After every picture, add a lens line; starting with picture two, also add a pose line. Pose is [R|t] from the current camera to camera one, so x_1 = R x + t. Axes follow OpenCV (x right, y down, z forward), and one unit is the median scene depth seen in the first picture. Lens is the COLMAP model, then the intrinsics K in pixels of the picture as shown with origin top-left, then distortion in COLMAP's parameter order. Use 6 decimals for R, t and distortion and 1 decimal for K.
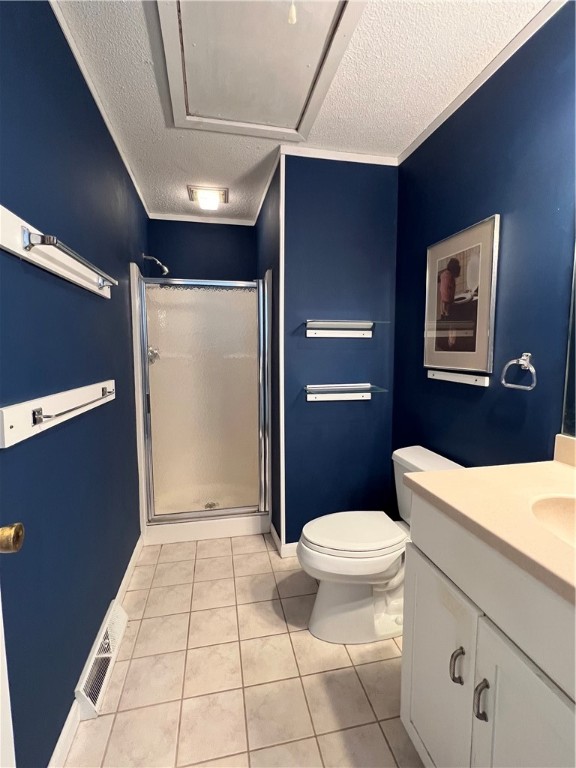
lens RADIAL K [[356.0, 0, 288.0], [0, 356.0, 382.8], [0, 0, 1]] dist [0.001159, 0.000170]
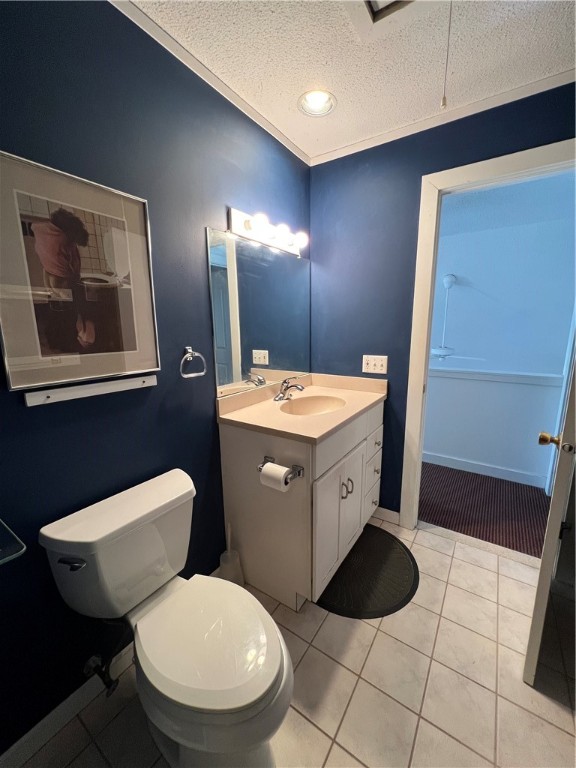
lens RADIAL K [[307.3, 0, 289.0], [0, 307.3, 385.3], [0, 0, 1]] dist [-0.003689, 0.000763]
pose [[-0.698992, -0.129150, 0.703370, -0.261020], [0.080367, 0.963140, 0.256714, -0.161546], [-0.710599, 0.235969, -0.662848, 1.206718]]
